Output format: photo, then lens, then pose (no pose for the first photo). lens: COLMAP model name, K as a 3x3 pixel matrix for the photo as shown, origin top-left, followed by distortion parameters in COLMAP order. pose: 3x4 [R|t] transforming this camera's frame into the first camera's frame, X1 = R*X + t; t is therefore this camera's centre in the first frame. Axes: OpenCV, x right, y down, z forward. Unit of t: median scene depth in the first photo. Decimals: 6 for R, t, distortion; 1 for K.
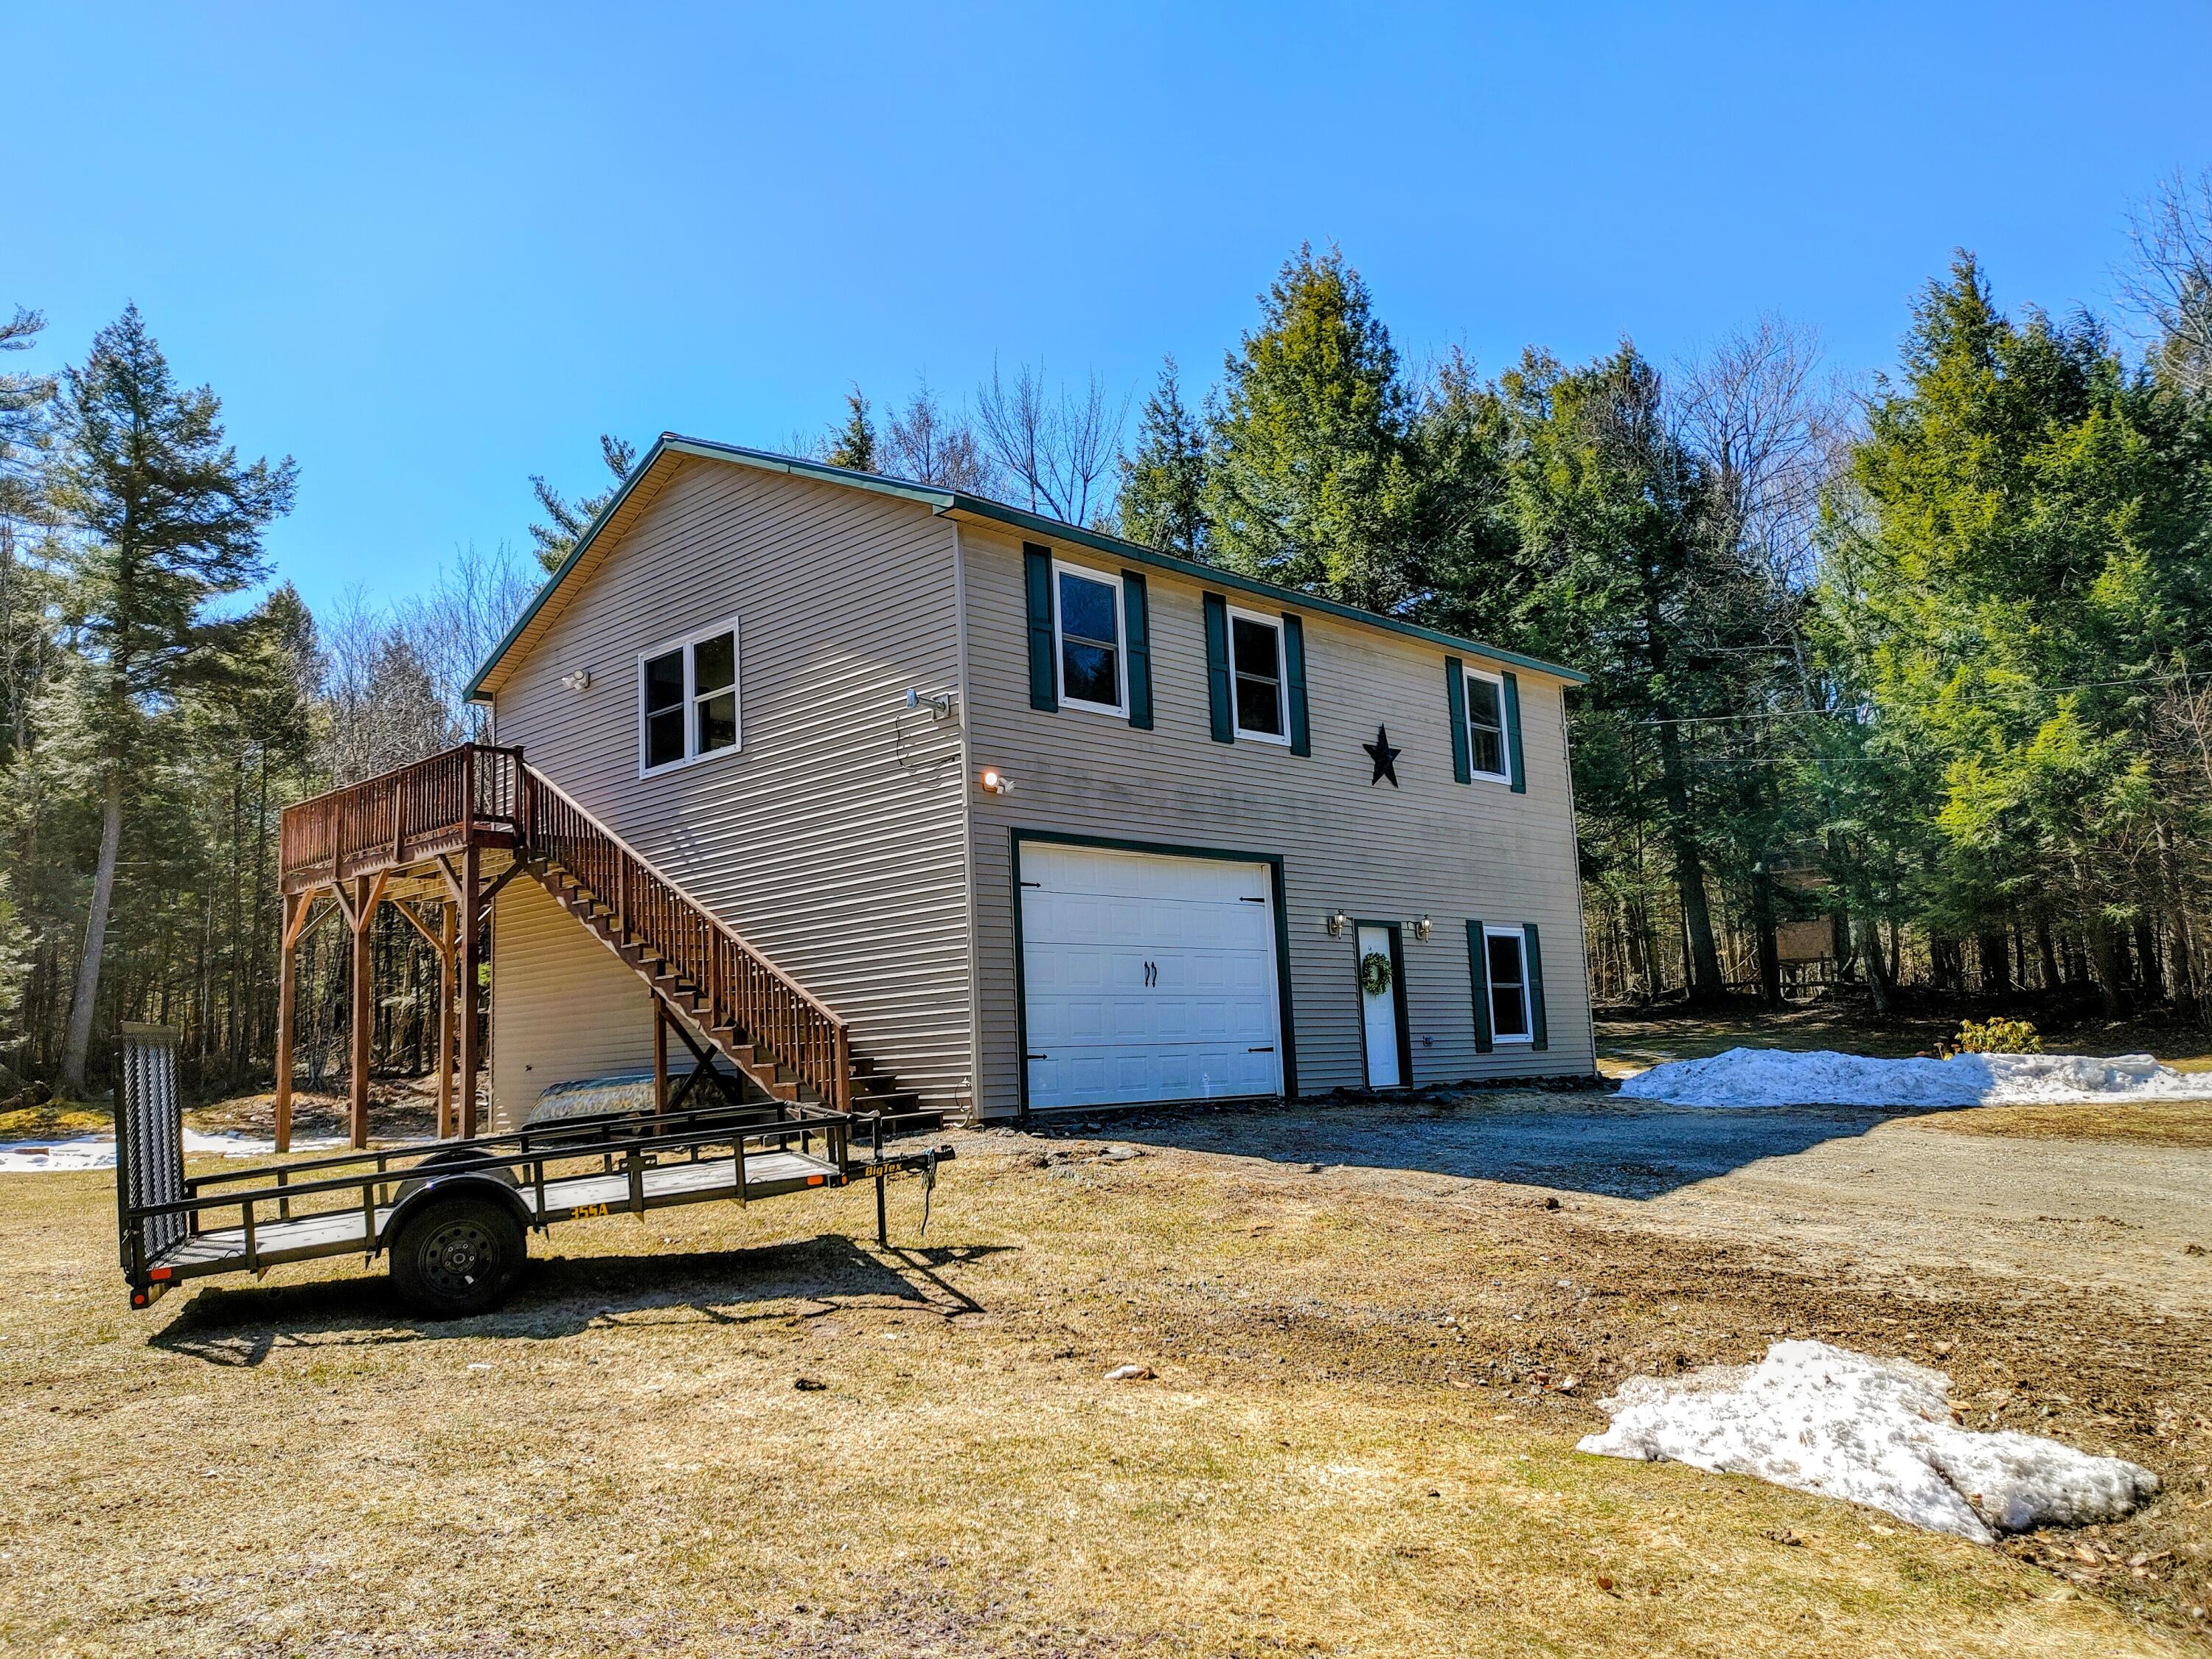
lens RADIAL K [[1699.4, 0, 1101.5], [0, 1699.4, 836.7], [0, 0, 1]] dist [0.012872, 0.001029]
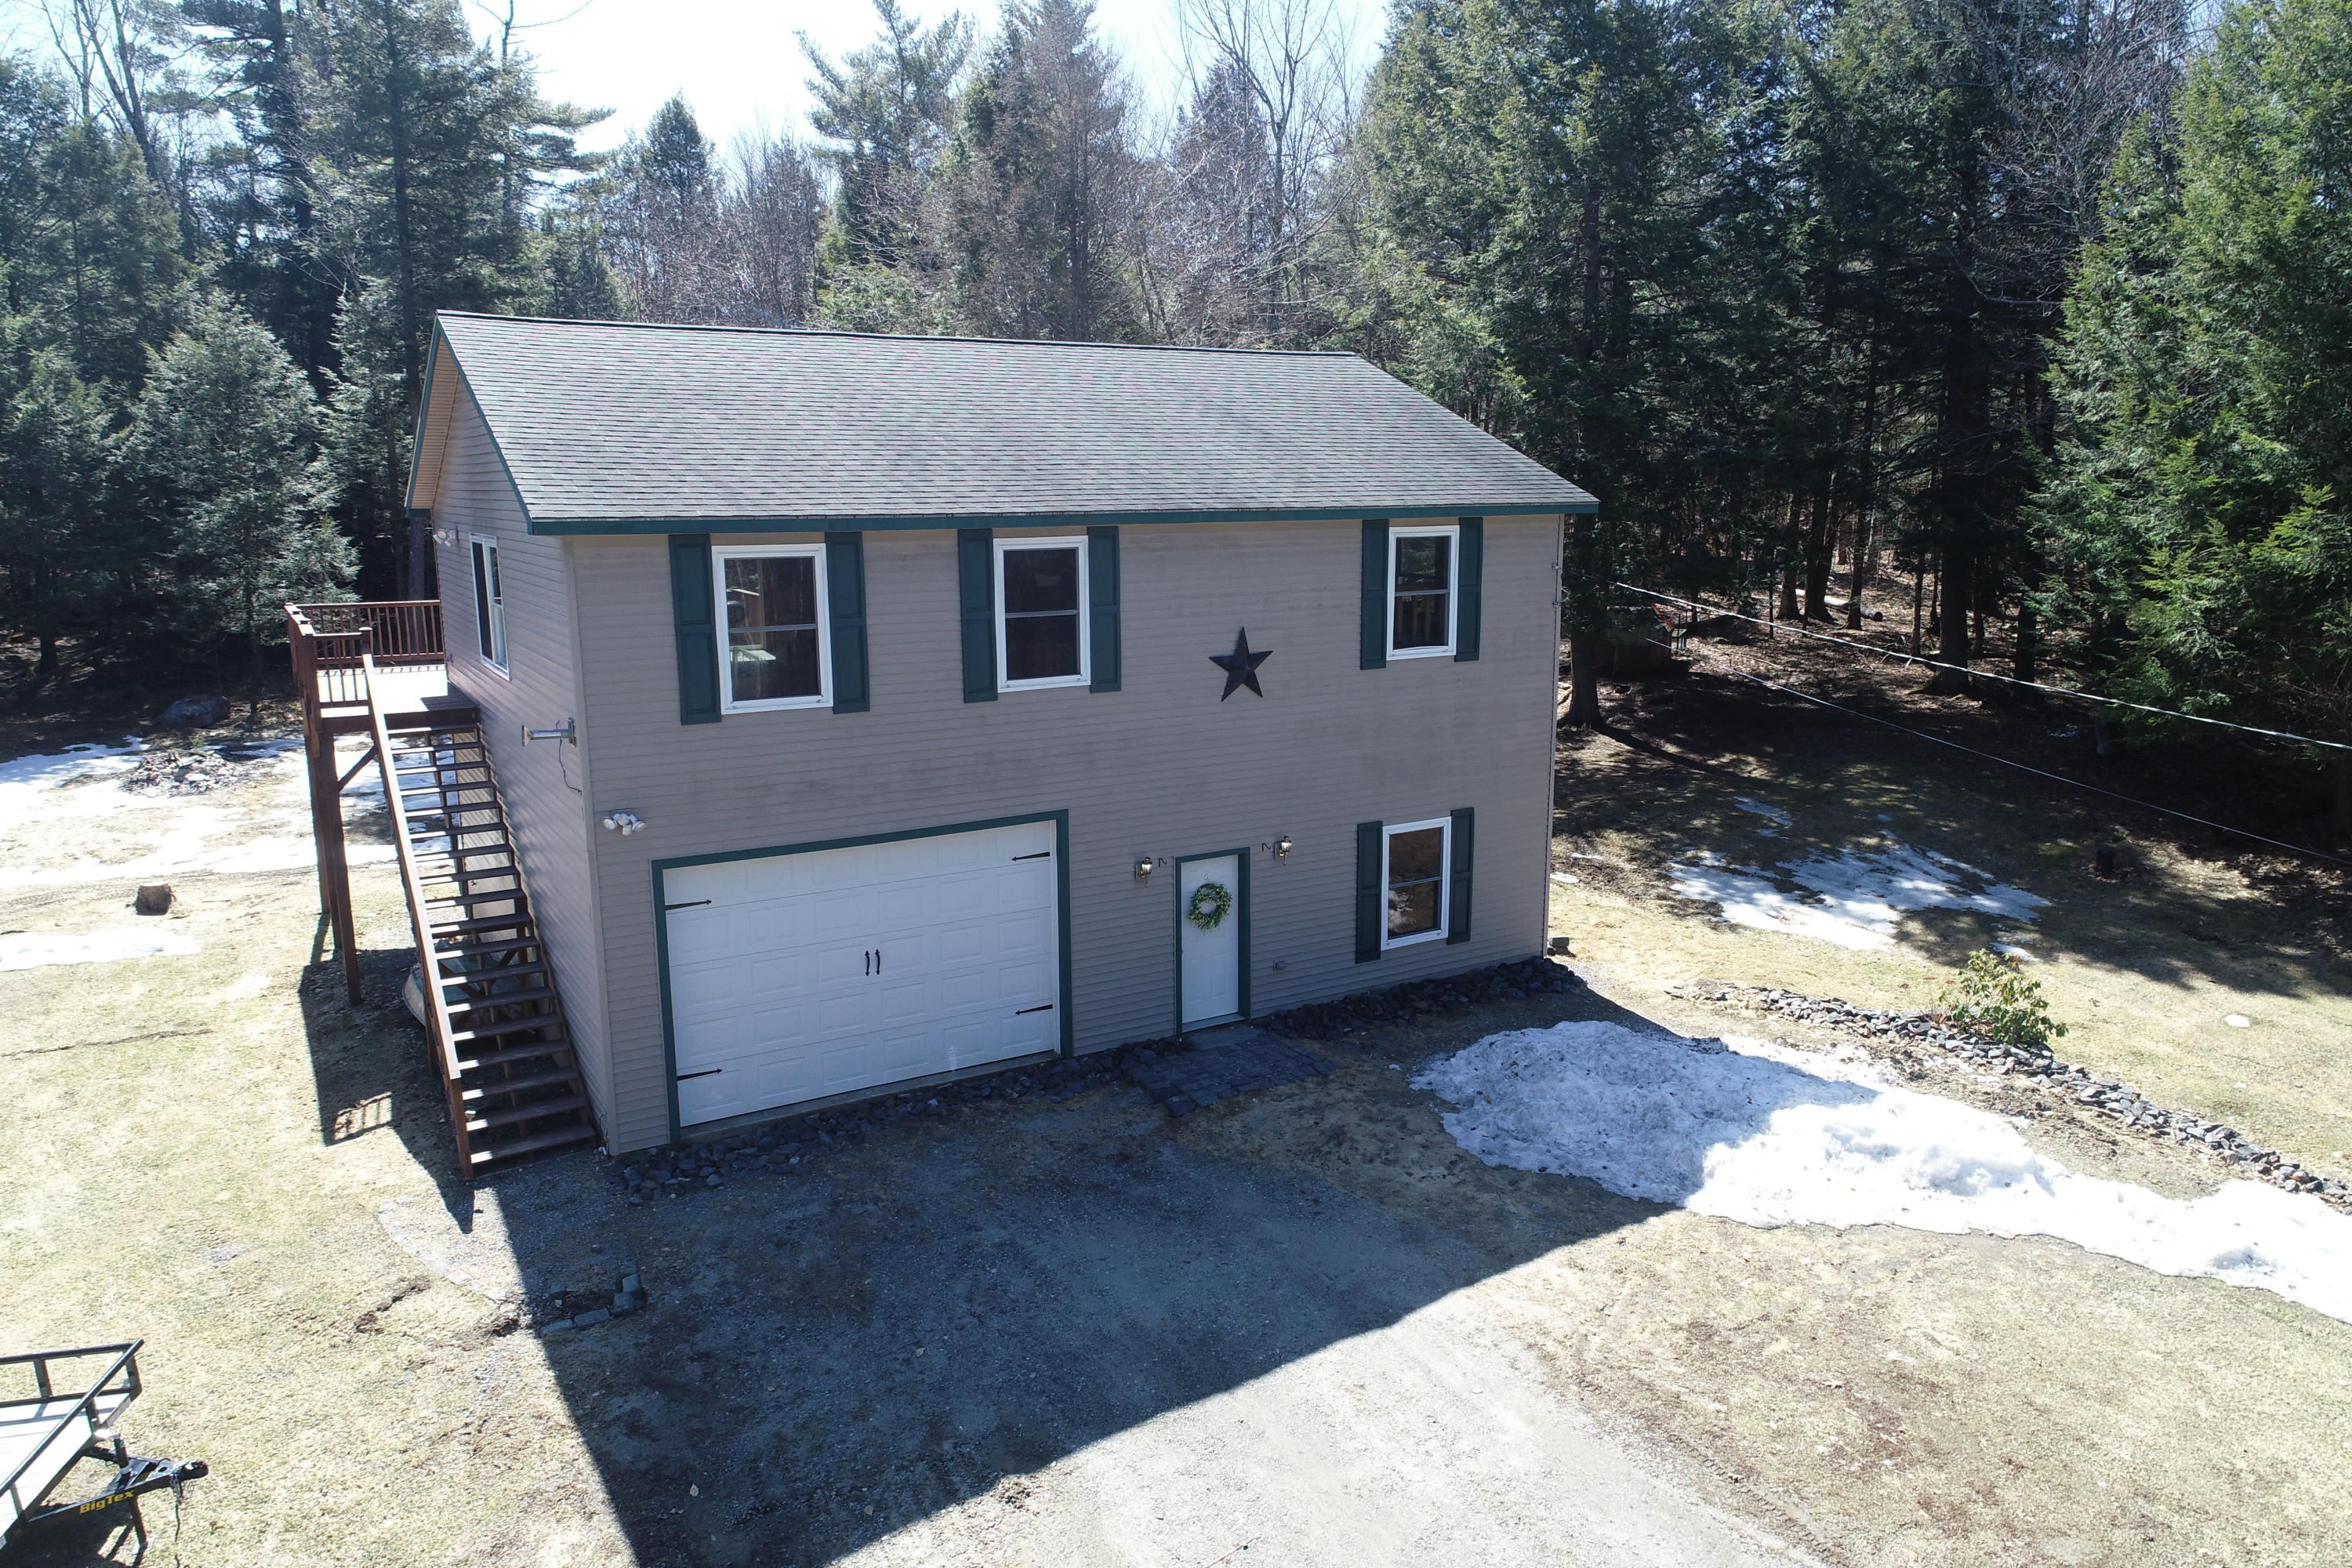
lens RADIAL K [[1578.2, 0, 1177.2], [0, 1578.2, 789.0], [0, 0, 1]] dist [0.020551, 0.000690]
pose [[0.965833, 0.087076, -0.244101, 0.350476], [-0.002316, 0.944730, 0.327841, -0.264193], [0.259157, -0.316074, 0.912653, 0.225627]]
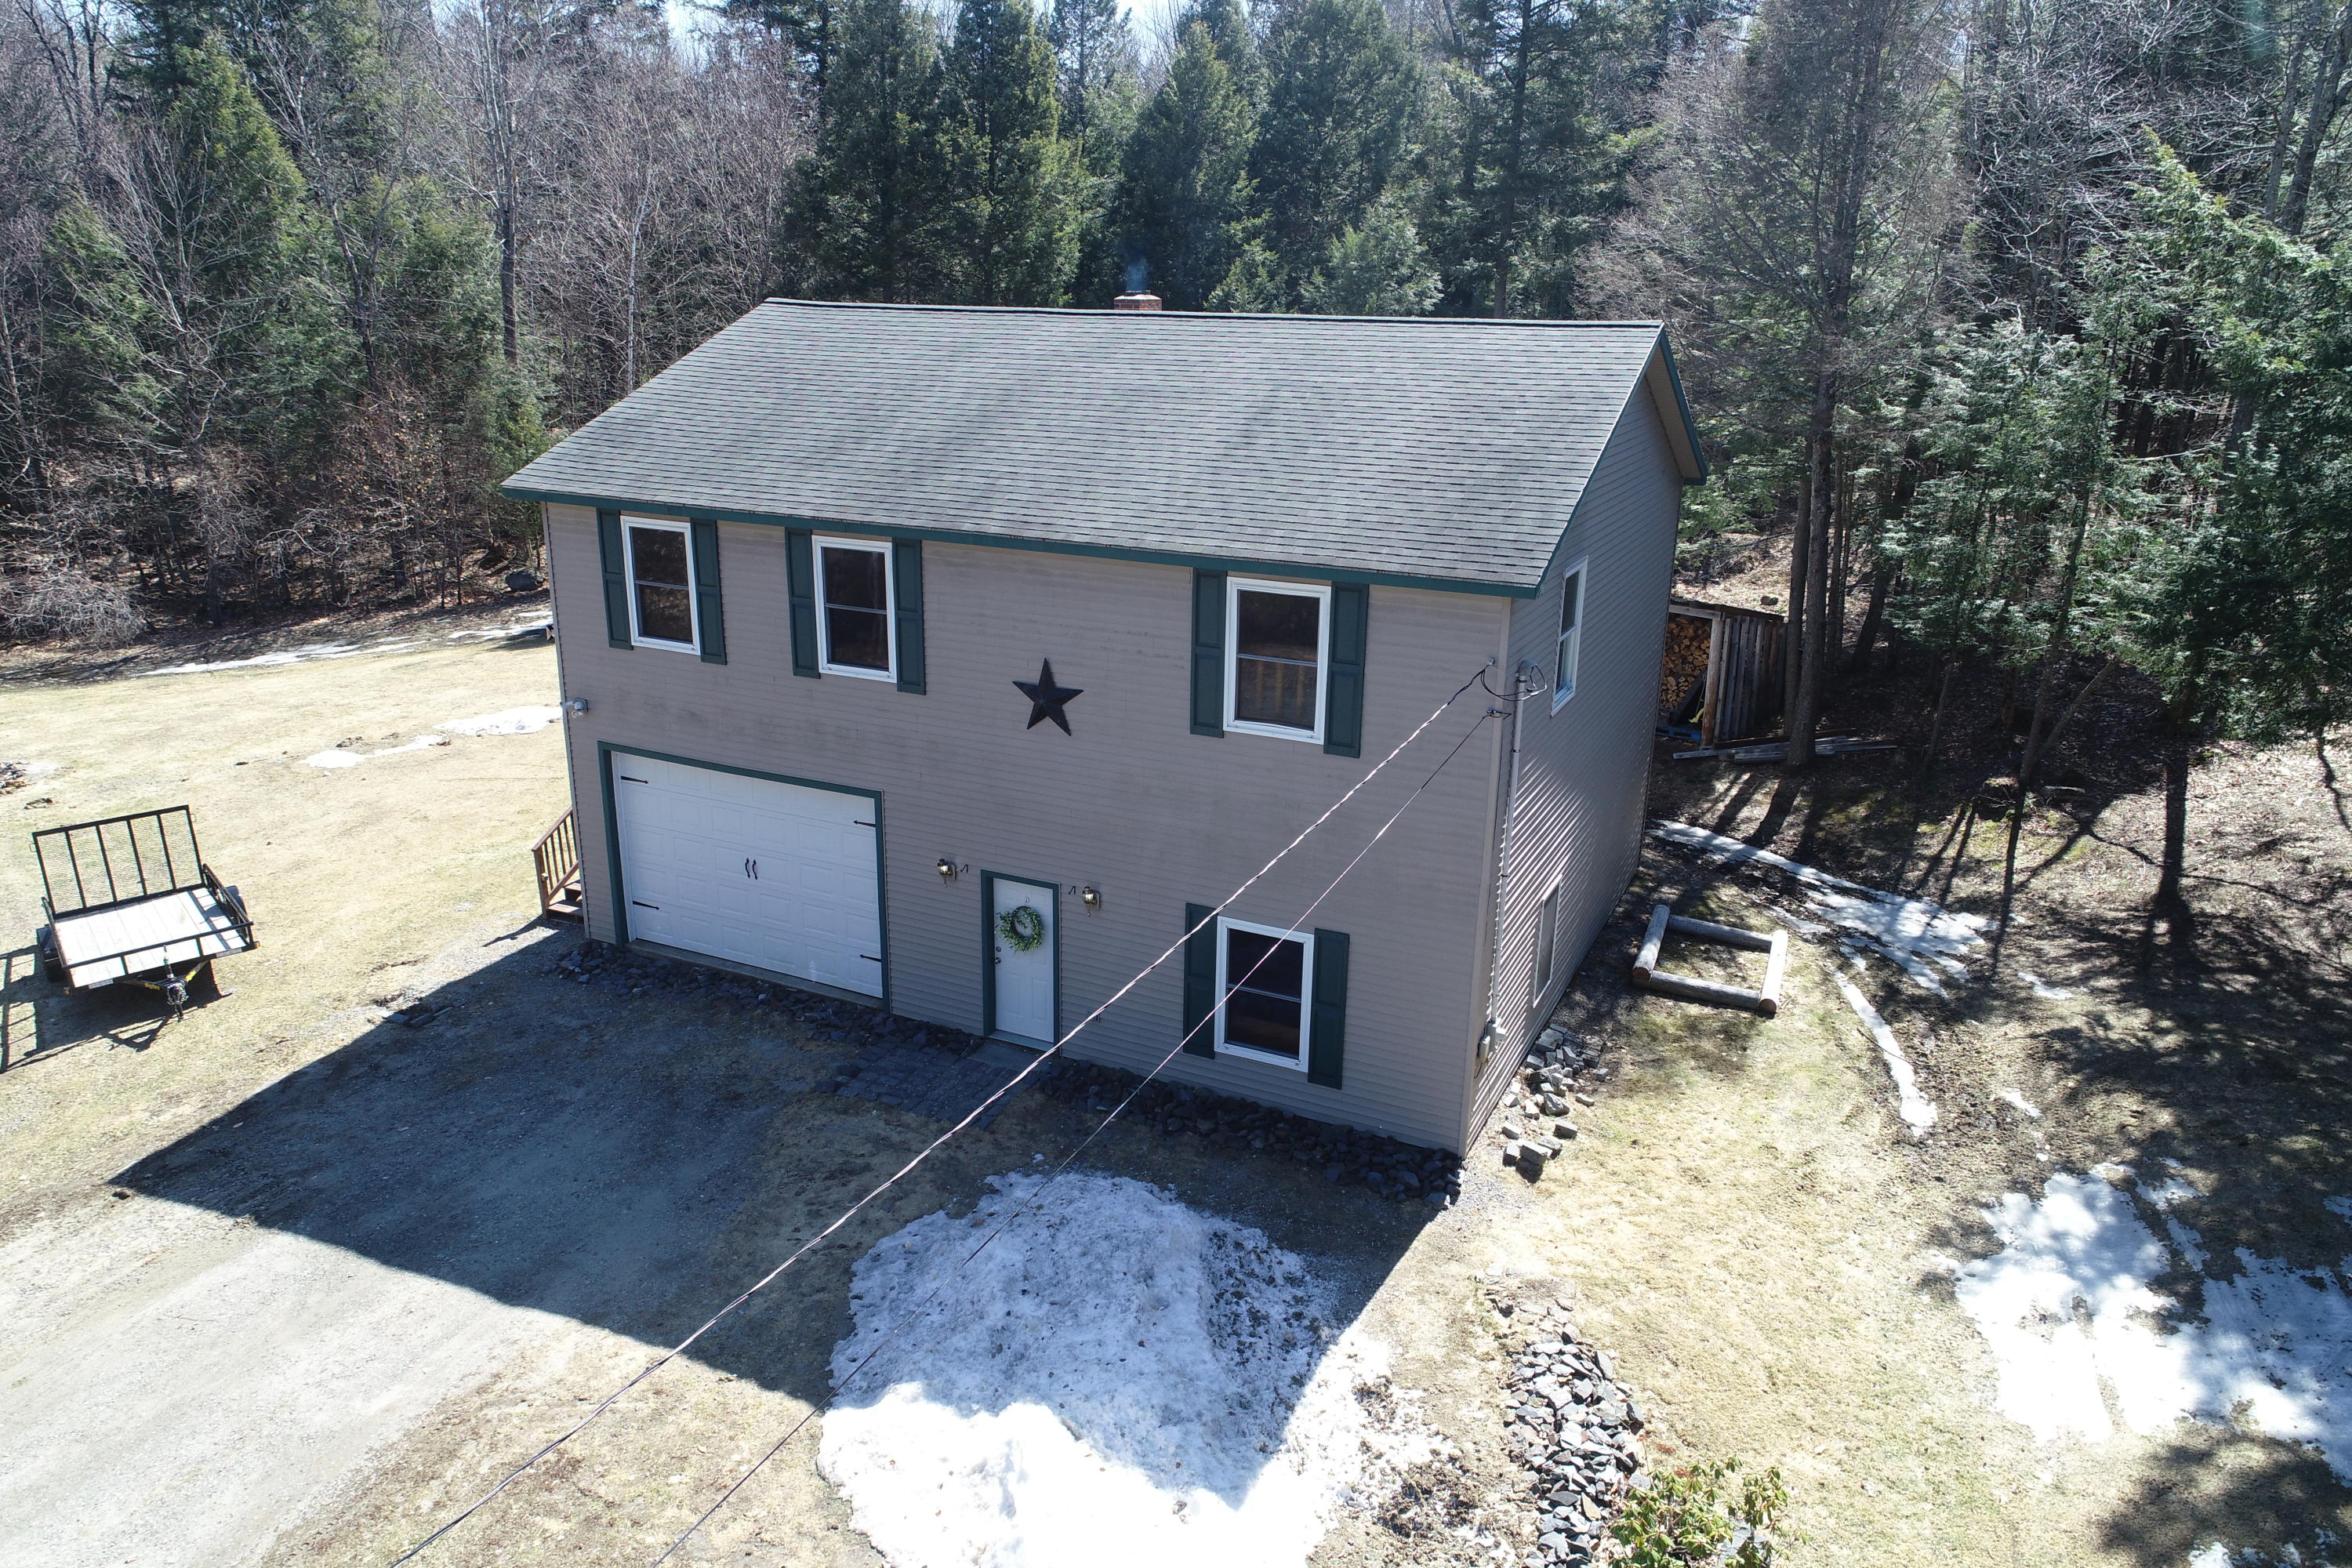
lens RADIAL K [[1578.2, 0, 1161.9], [0, 1578.2, 782.3], [0, 0, 1]] dist [0.020551, 0.000690]
pose [[0.304619, 0.340677, -0.889464, 0.916727], [0.105687, 0.915990, 0.387031, -0.313389], [0.946593, -0.211901, 0.243022, 0.882649]]
